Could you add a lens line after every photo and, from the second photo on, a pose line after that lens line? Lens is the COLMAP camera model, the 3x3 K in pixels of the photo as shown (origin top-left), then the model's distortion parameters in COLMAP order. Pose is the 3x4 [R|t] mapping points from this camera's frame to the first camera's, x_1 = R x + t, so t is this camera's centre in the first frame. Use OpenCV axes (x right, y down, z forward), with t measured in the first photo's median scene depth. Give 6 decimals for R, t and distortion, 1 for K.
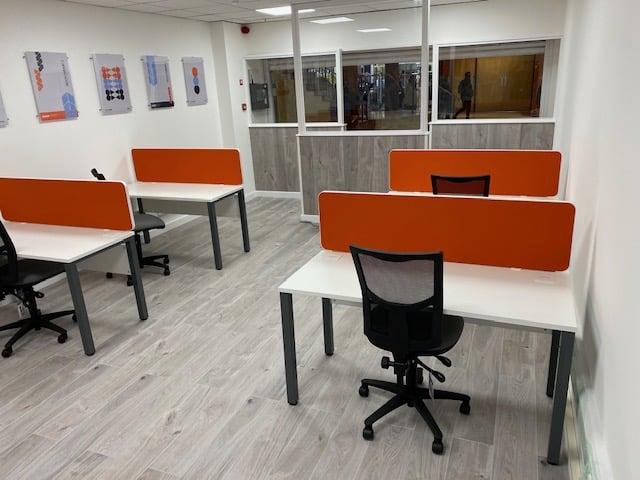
lens RADIAL K [[479.8, 0, 320.0], [0, 479.8, 240.0], [0, 0, 1]] dist [-0.004721, -0.078112]
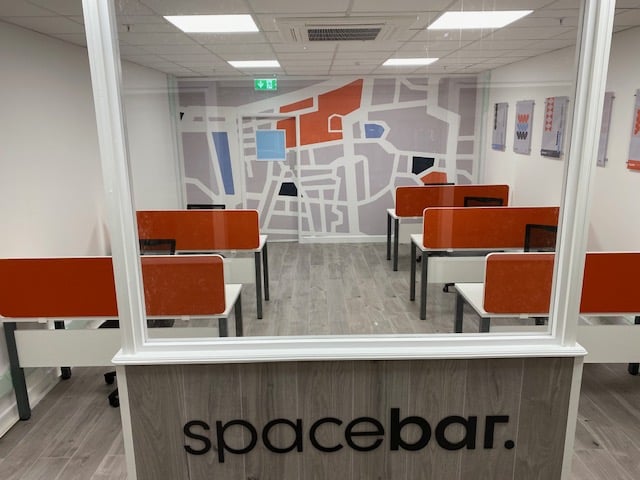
lens RADIAL K [[481.8, 0, 320.0], [0, 481.8, 240.0], [0, 0, 1]] dist [0.103992, -0.206488]
pose [[-0.918789, 0.160378, -0.360701, 0.273145], [-0.056281, 0.851192, 0.521827, -0.586908], [0.390715, 0.499750, -0.773040, 1.573790]]
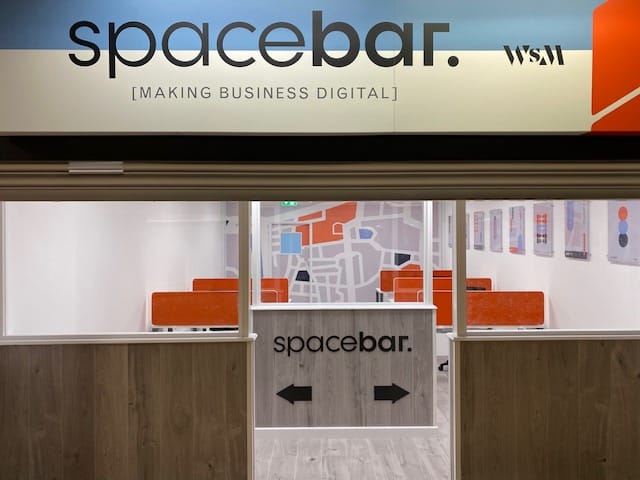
lens RADIAL K [[481.8, 0, 320.0], [0, 481.8, 240.0], [0, 0, 1]] dist [0.103992, -0.206488]
pose [[-0.922447, 0.066446, -0.380364, 0.535559], [-0.062594, 0.946320, 0.317114, -0.745974], [0.381017, 0.316329, -0.868770, 2.127903]]
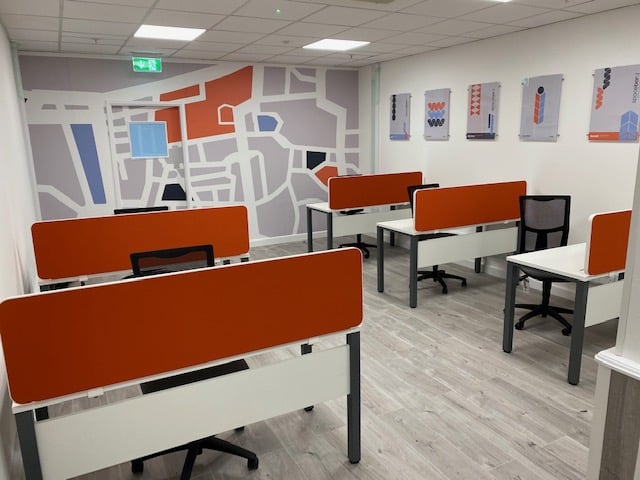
lens RADIAL K [[481.8, 0, 320.0], [0, 481.8, 240.0], [0, 0, 1]] dist [0.103992, -0.206488]
pose [[-0.645192, 0.235830, -0.726712, 0.559531], [-0.181767, 0.876479, 0.445809, -0.430196], [0.742083, 0.419725, -0.522631, 1.233891]]
